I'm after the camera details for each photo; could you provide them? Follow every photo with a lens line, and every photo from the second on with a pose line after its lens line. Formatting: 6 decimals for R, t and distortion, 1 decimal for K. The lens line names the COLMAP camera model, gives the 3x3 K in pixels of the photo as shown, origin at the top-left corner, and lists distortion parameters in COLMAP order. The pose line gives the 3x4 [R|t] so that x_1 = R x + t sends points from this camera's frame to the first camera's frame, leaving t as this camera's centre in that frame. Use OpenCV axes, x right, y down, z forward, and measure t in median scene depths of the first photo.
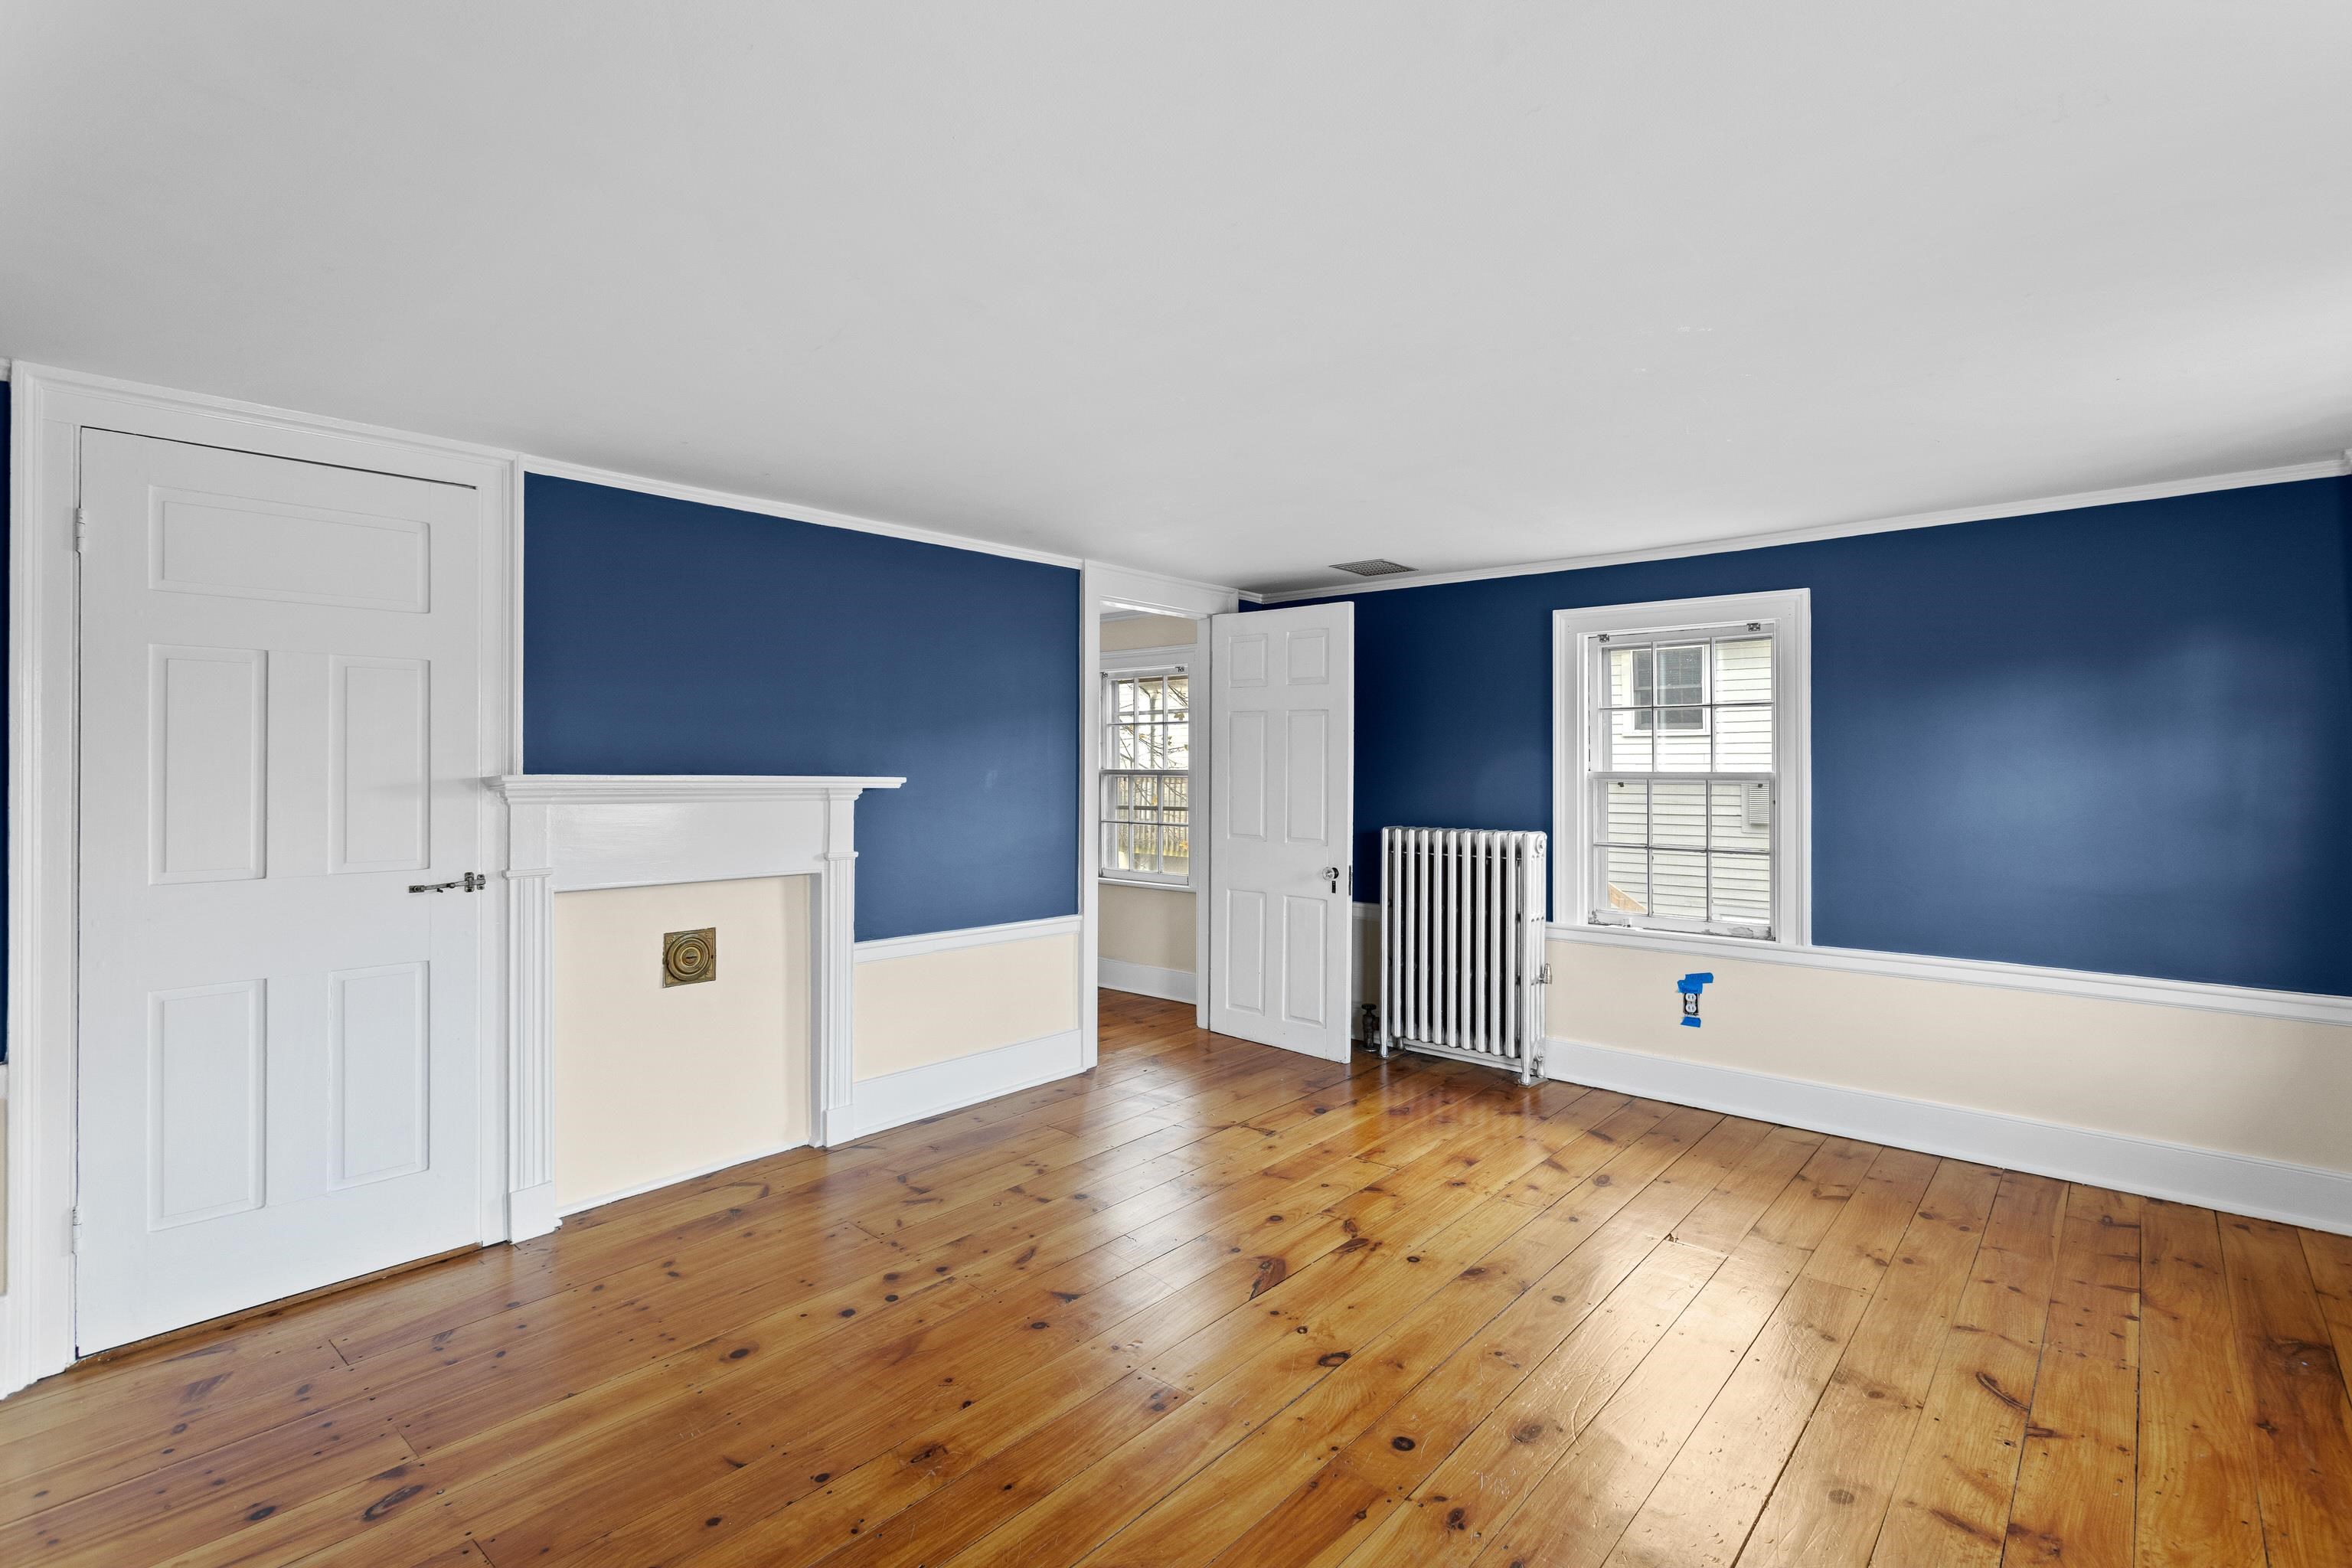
lens RADIAL K [[1116.8, 0, 1187.3], [0, 1116.8, 766.1], [0, 0, 1]] dist [-0.001255, -0.000427]
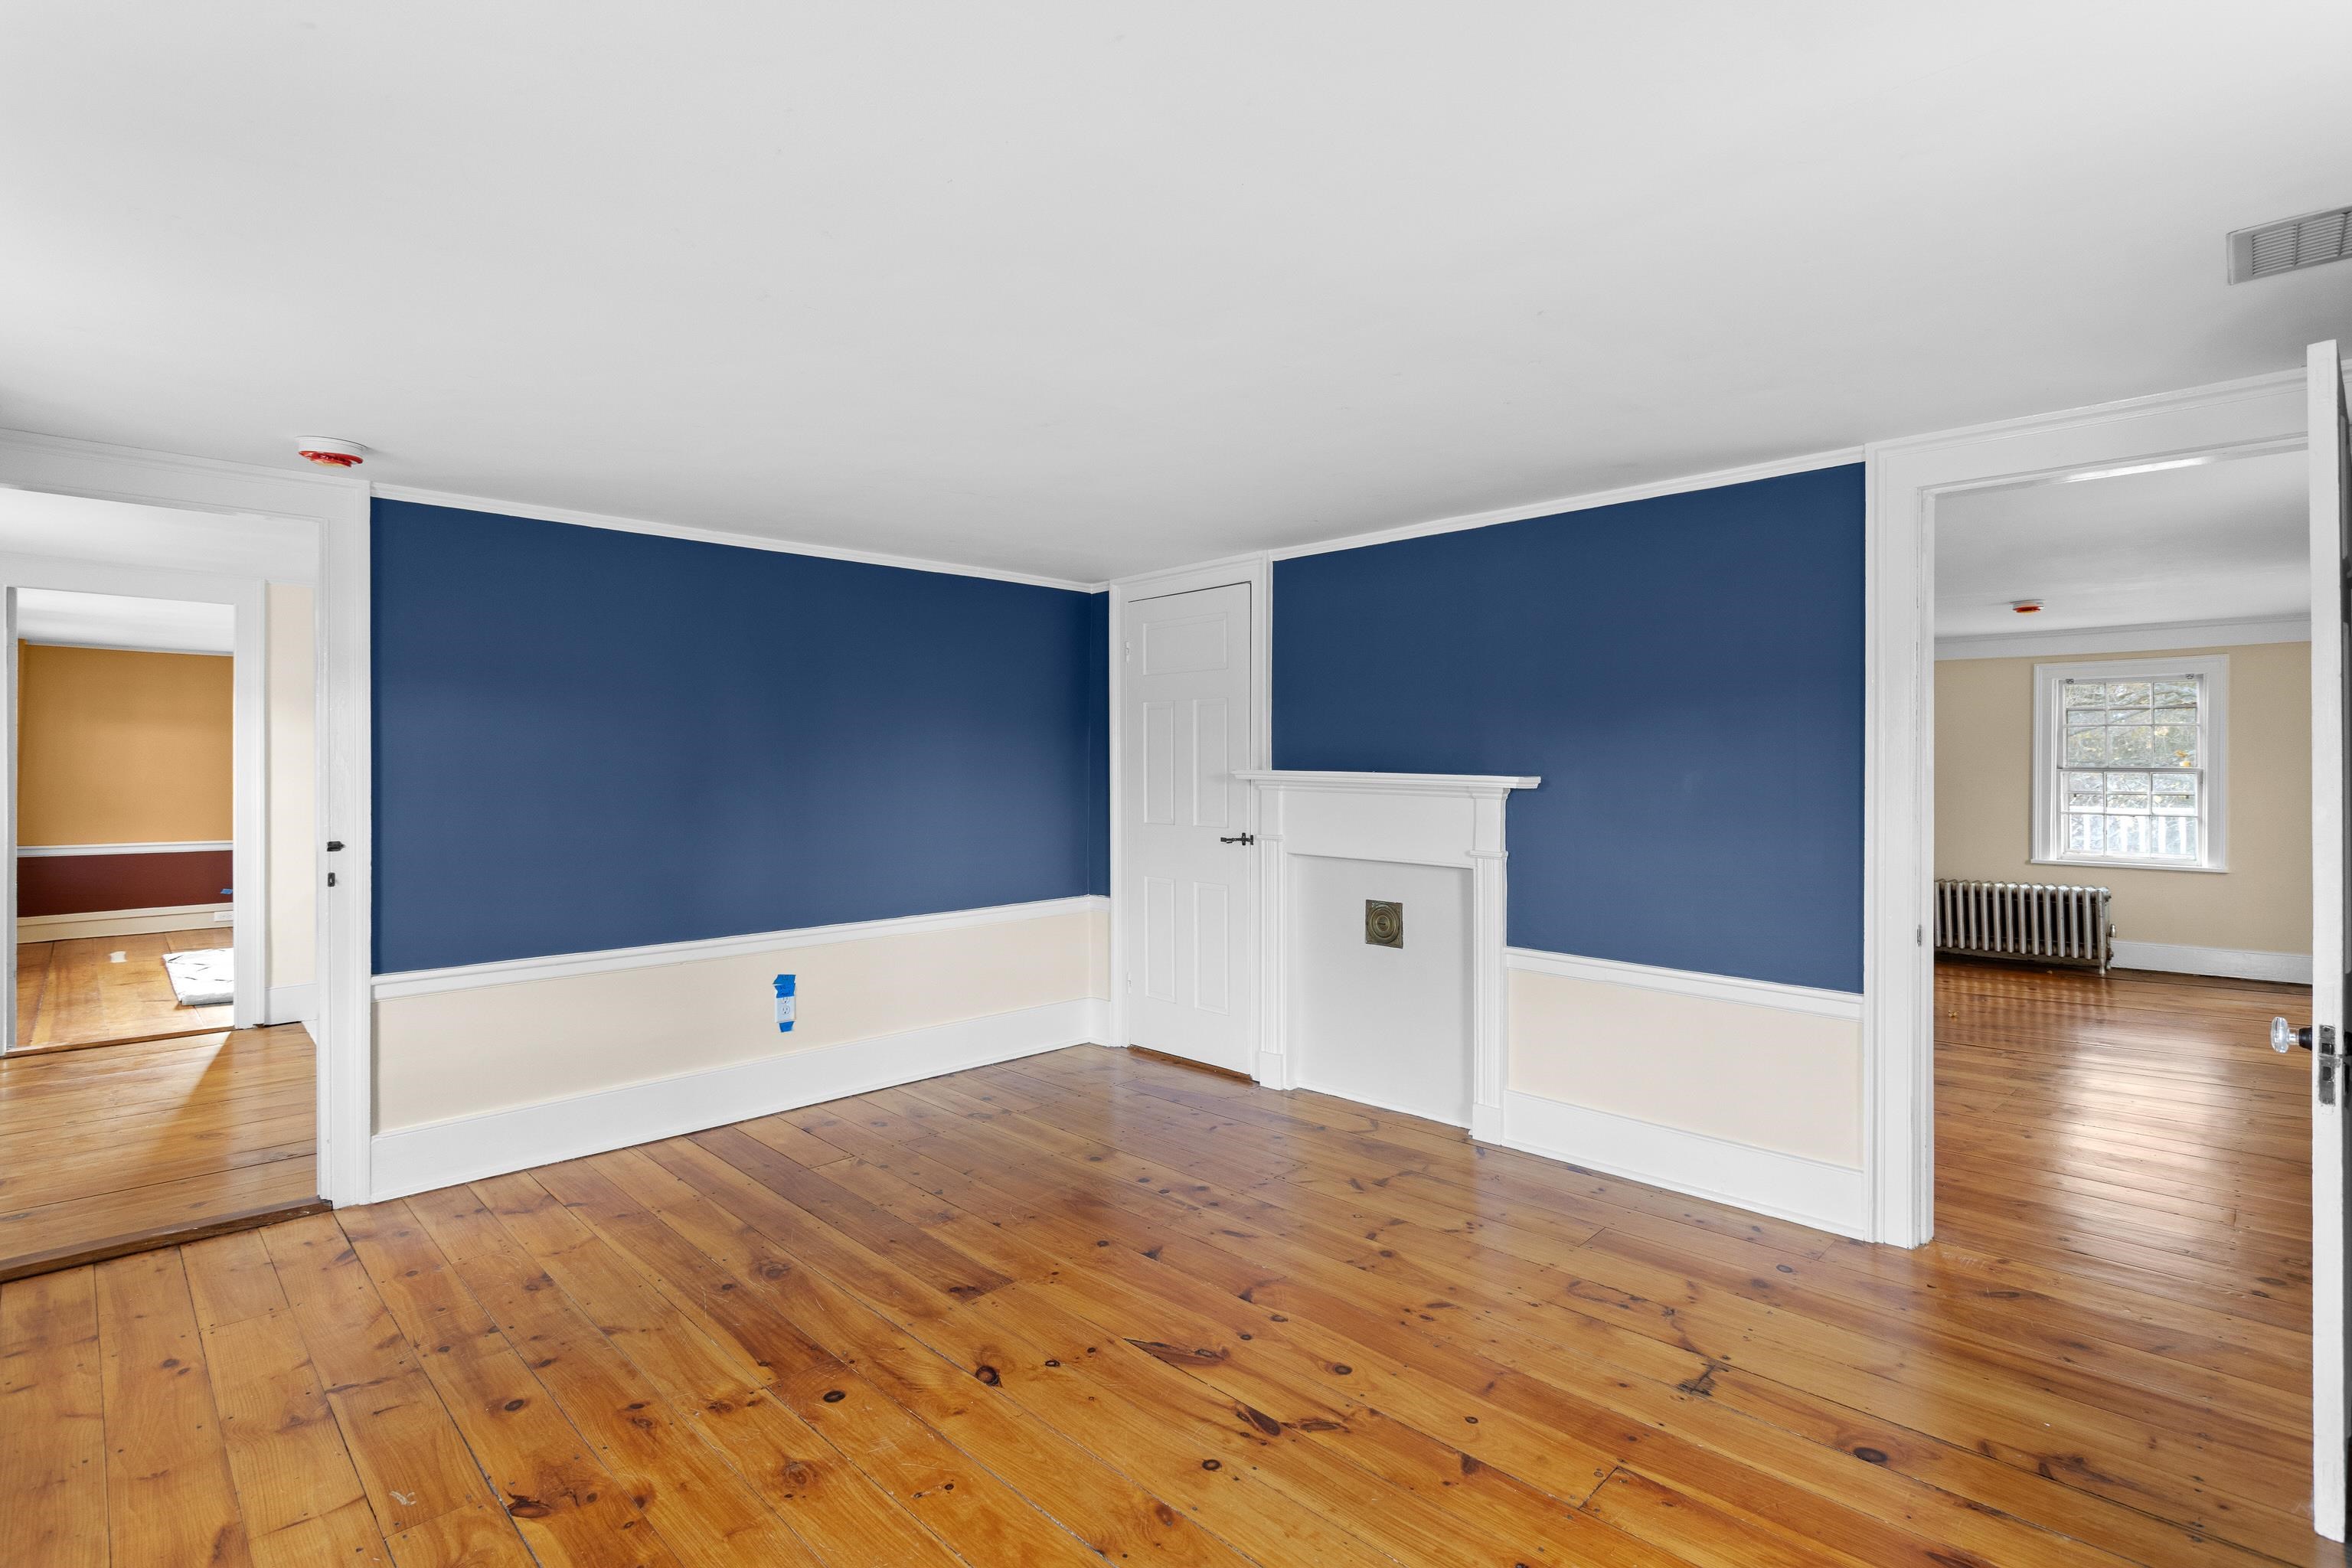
lens RADIAL K [[1116.8, 0, 1187.3], [0, 1116.8, 766.1], [0, 0, 1]] dist [-0.001255, -0.000427]
pose [[-0.071265, 0.003783, -0.997450, 0.772871], [-0.000451, 0.999993, 0.003824, -0.002483], [0.997457, 0.000722, -0.071263, 0.882598]]
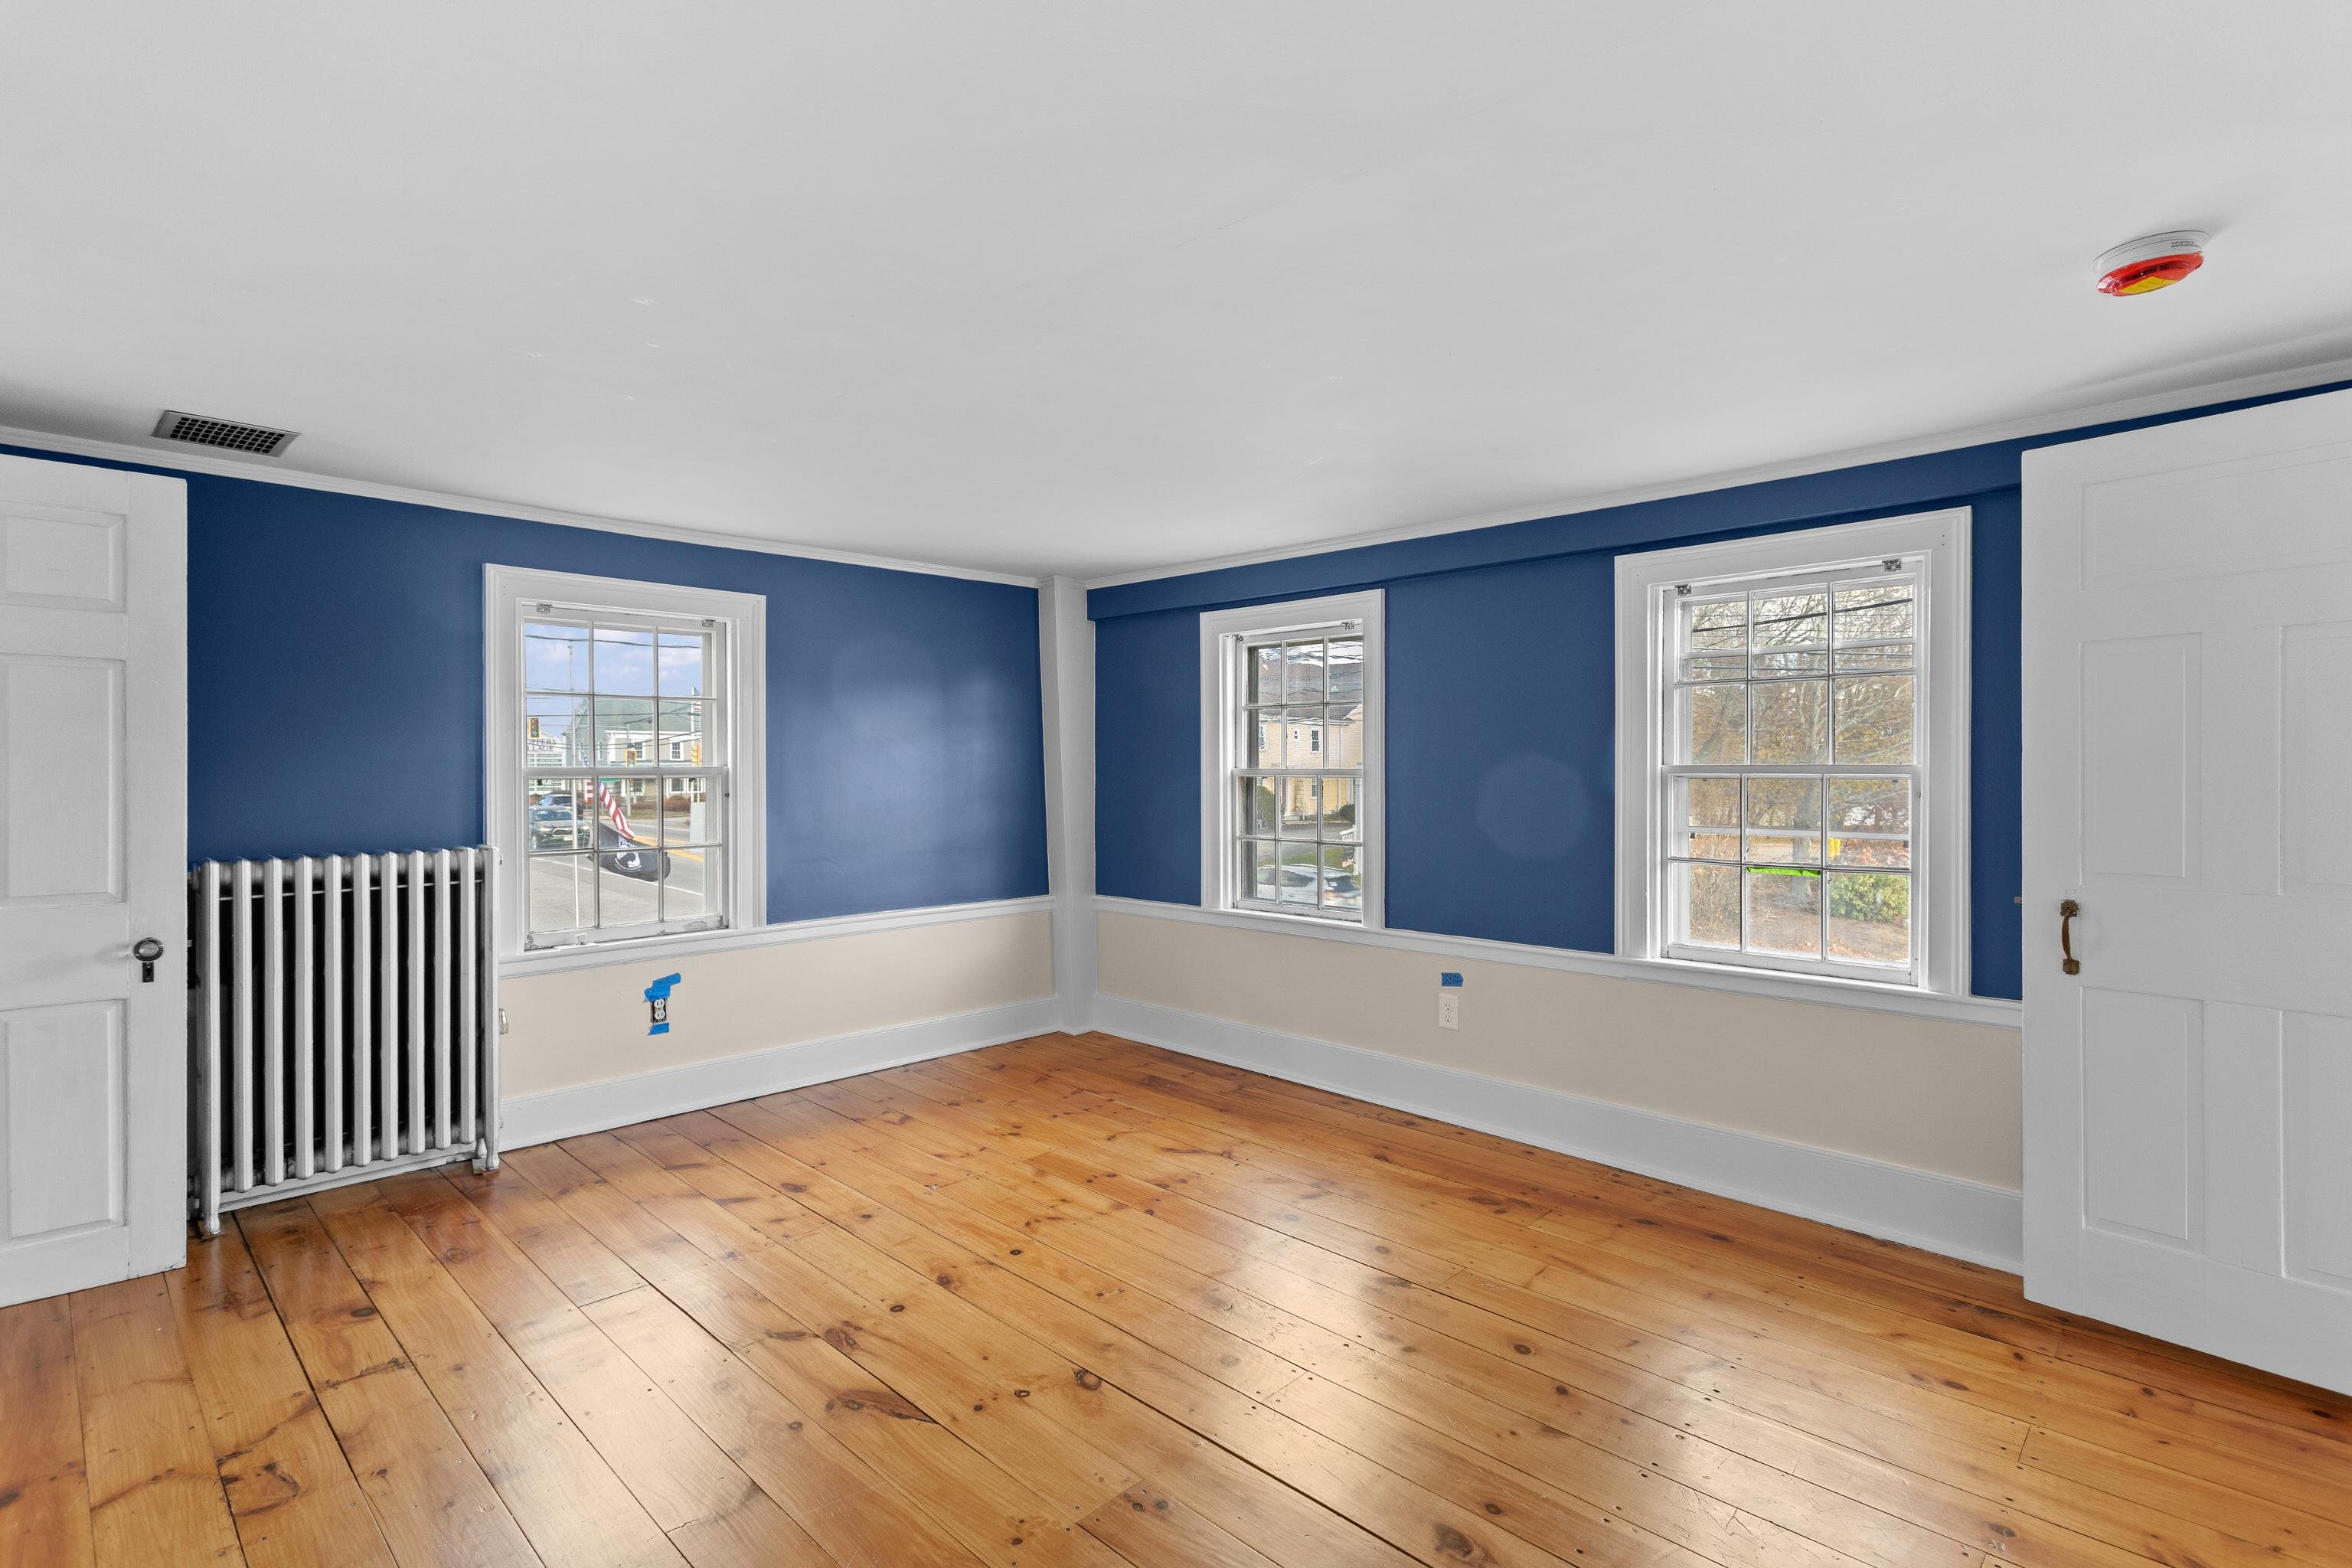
lens RADIAL K [[1116.8, 0, 1187.3], [0, 1116.8, 766.1], [0, 0, 1]] dist [-0.001255, -0.000427]
pose [[0.046901, -0.004770, 0.998888, -0.580247], [0.002519, 0.999986, 0.004657, 0.002321], [-0.998896, 0.002297, 0.046913, 0.617656]]
